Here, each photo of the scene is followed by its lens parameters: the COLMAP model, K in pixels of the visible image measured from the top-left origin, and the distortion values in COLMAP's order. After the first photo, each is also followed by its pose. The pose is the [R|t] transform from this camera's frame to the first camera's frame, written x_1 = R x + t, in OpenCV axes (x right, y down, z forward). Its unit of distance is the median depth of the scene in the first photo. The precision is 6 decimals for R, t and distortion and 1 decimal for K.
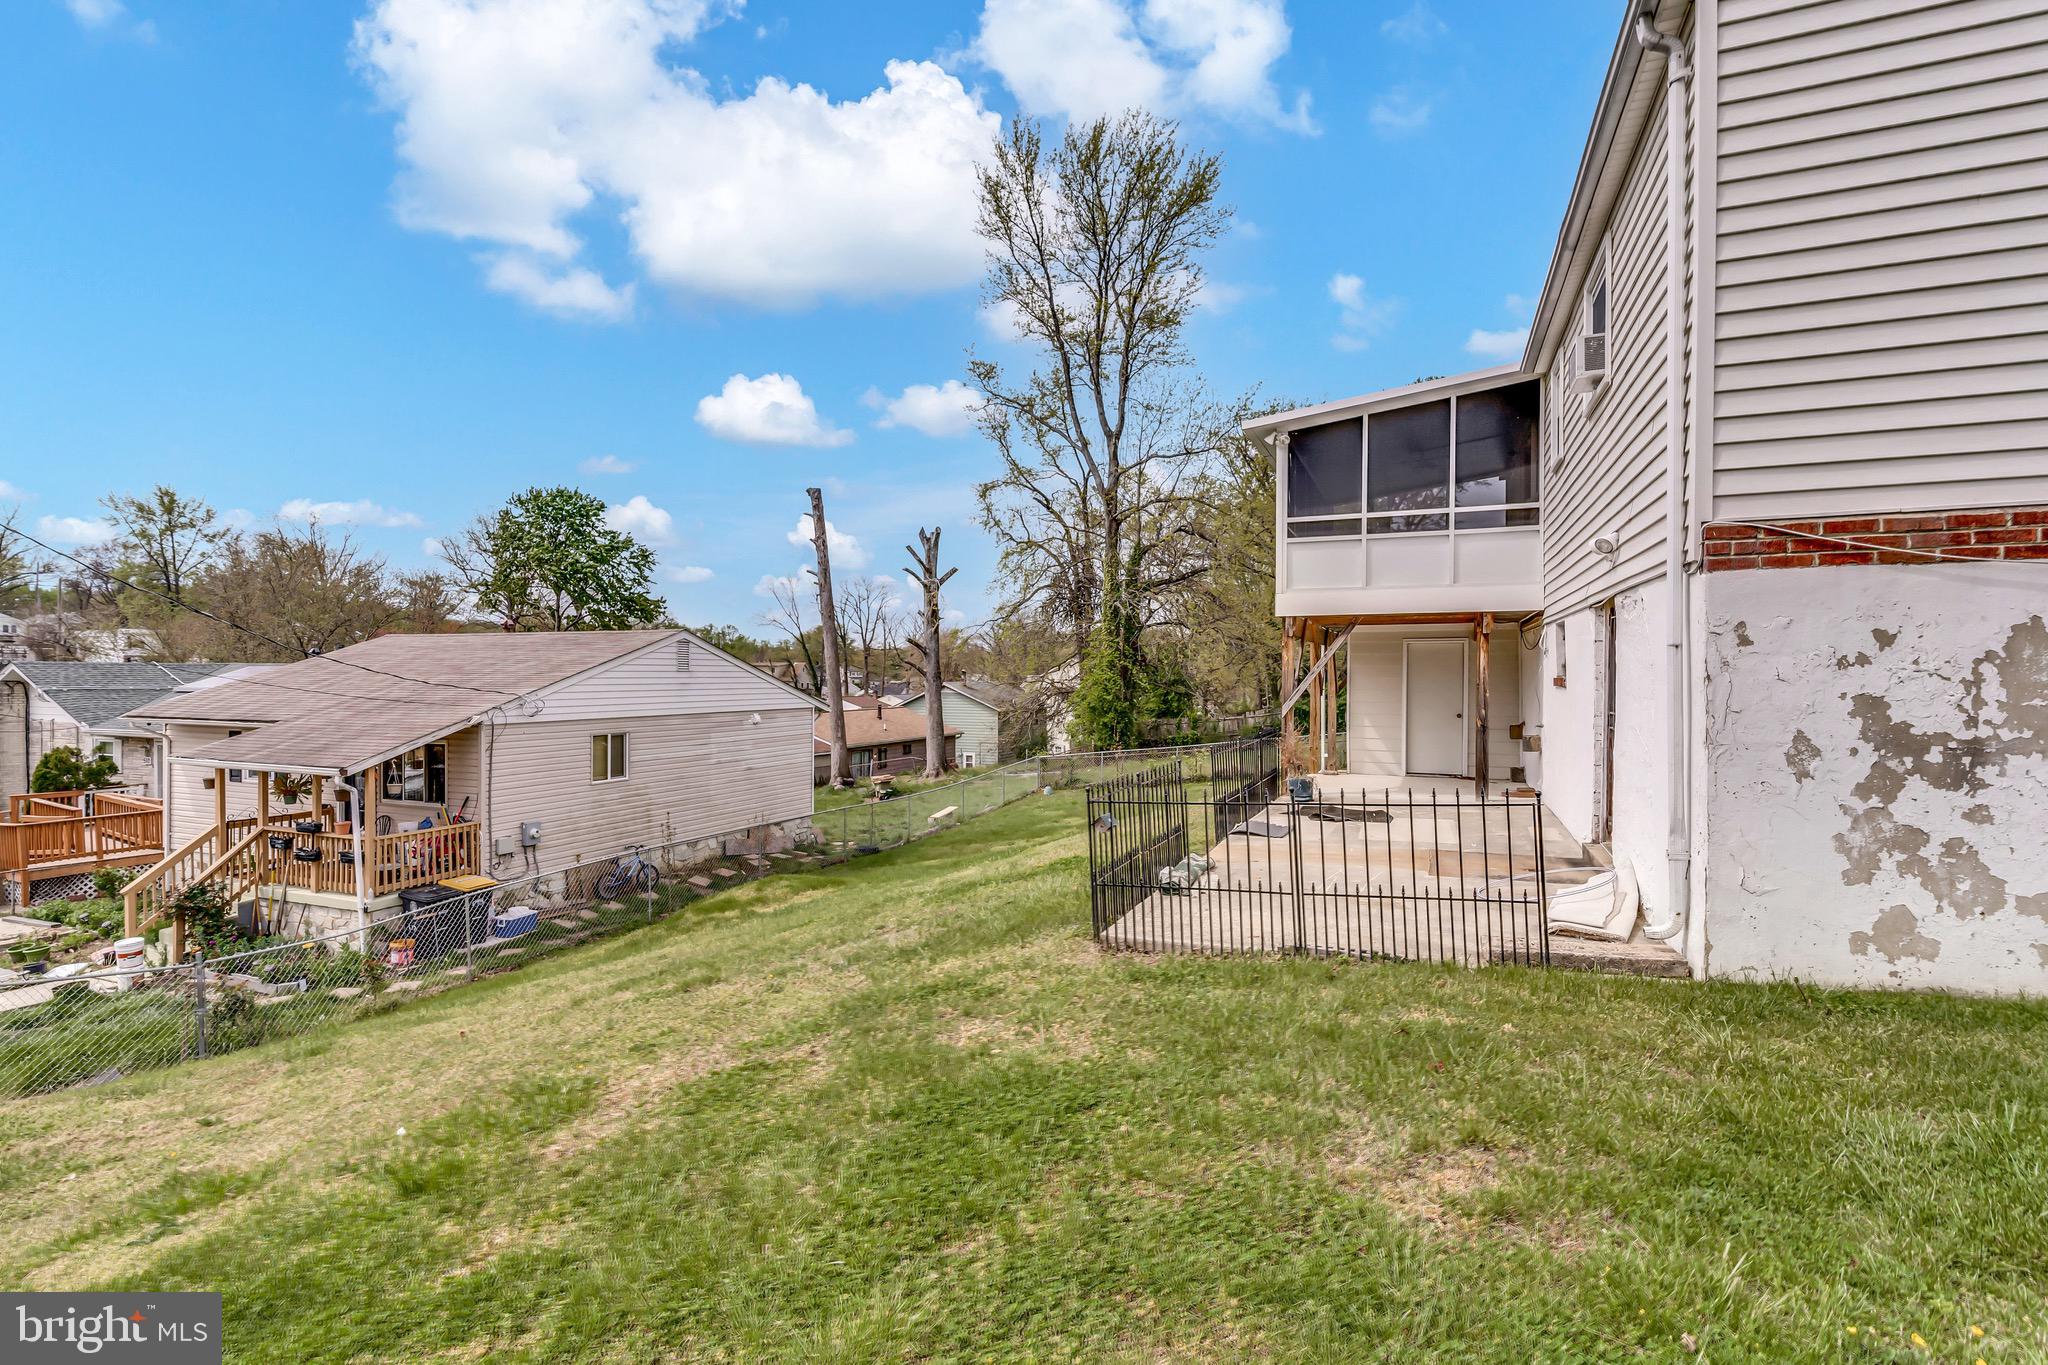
lens RADIAL K [[977.0, 0, 980.8], [0, 977.0, 685.6], [0, 0, 1]] dist [-0.018258, -0.000064]
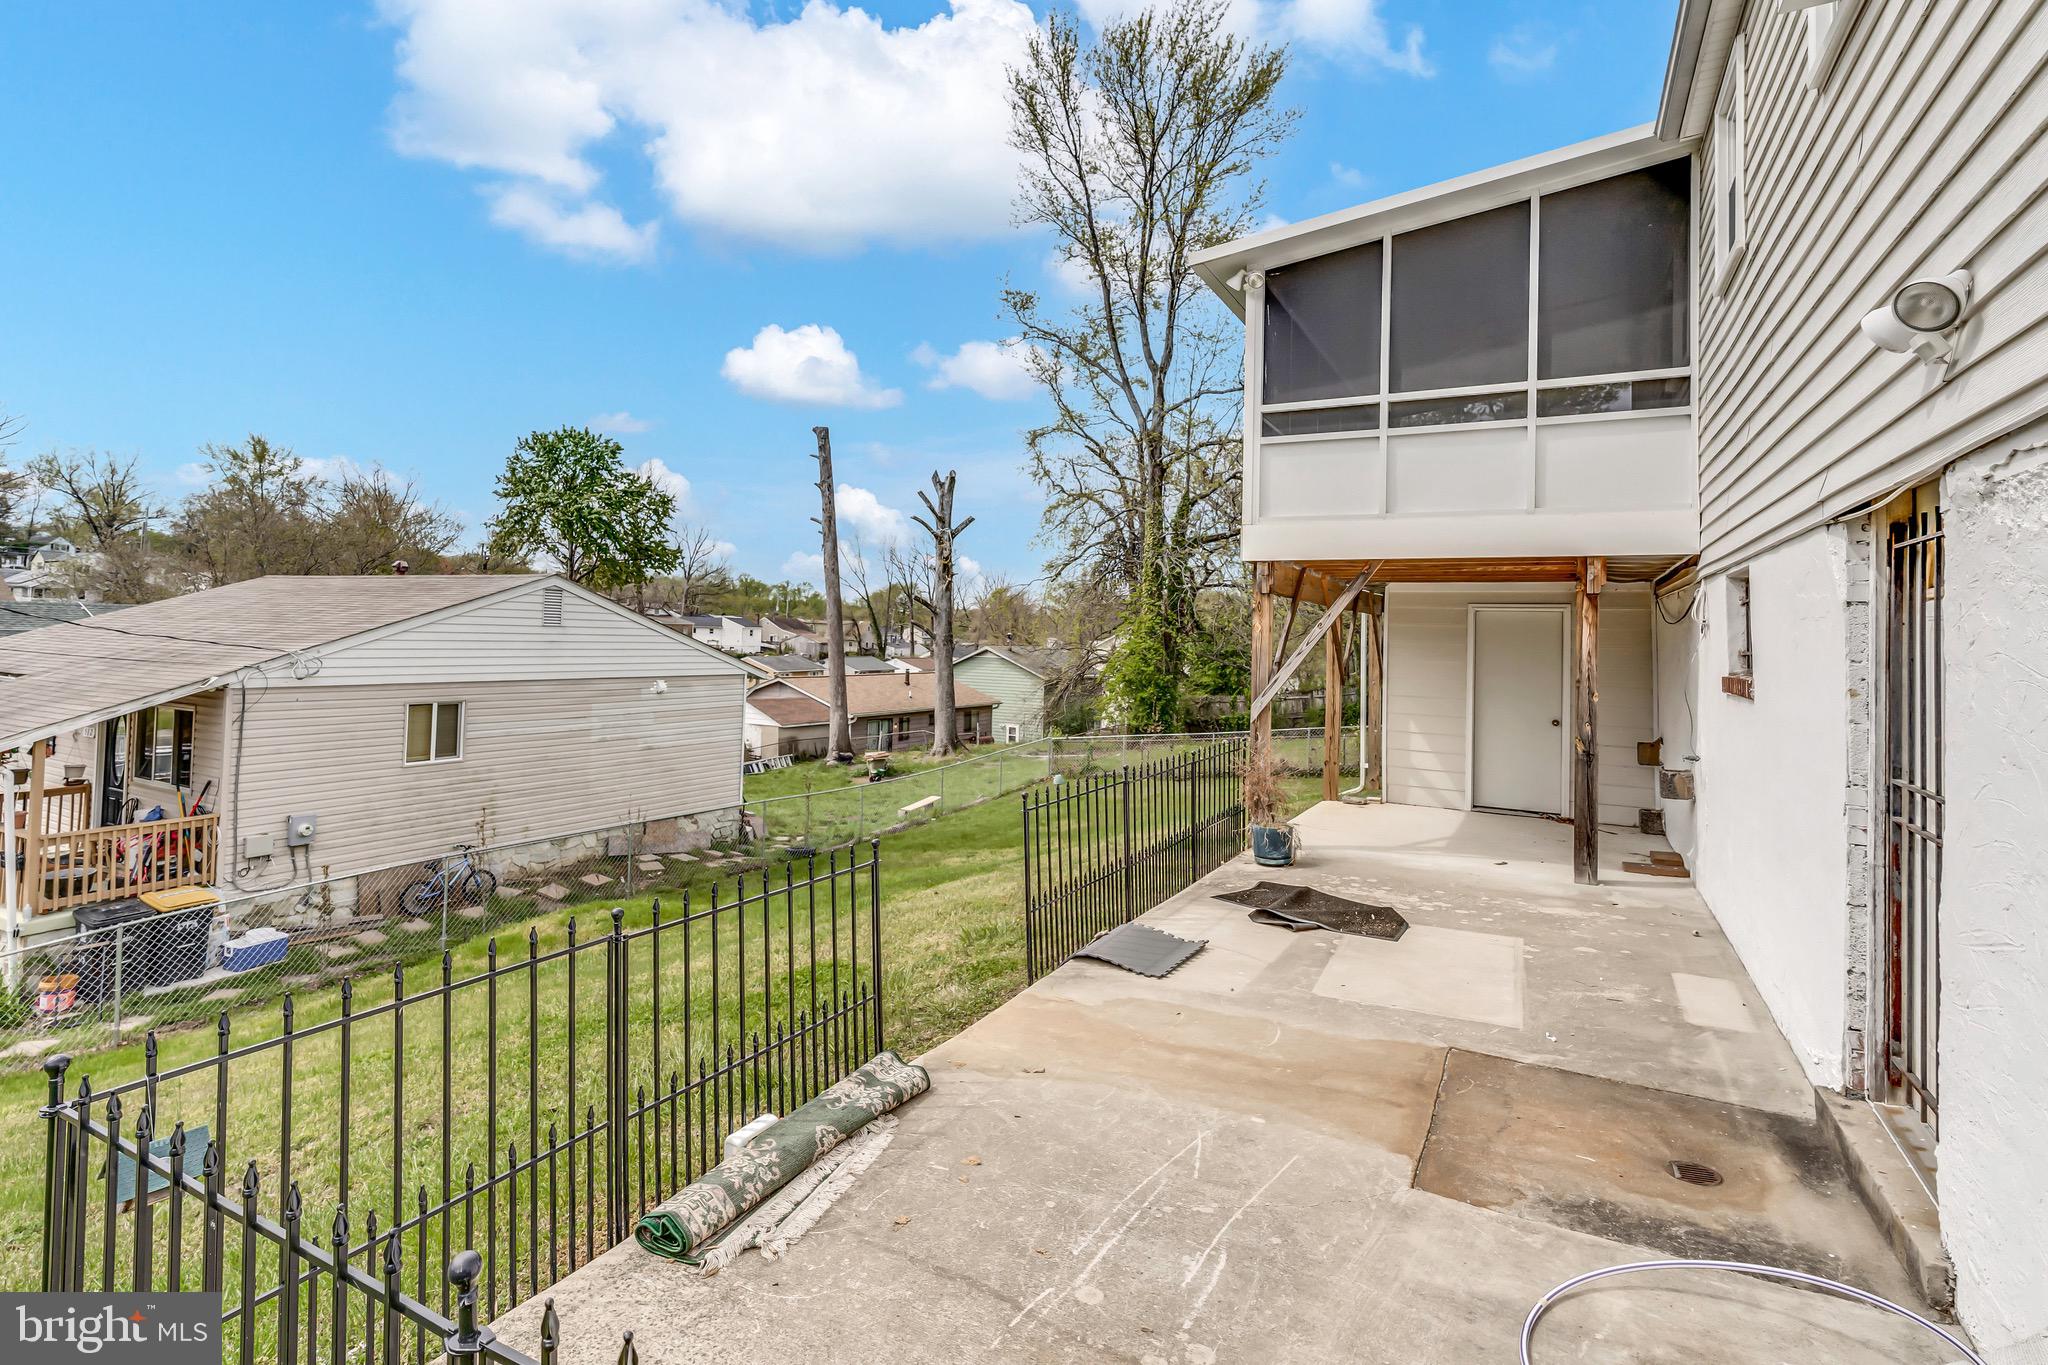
lens RADIAL K [[997.9, 0, 966.9], [0, 997.9, 604.7], [0, 0, 1]] dist [-0.001822, -0.000858]
pose [[0.994712, 0.022673, -0.100171, 0.060784], [-0.027030, 0.998737, -0.042351, -0.003519], [0.099084, 0.044835, 0.994068, 0.108543]]
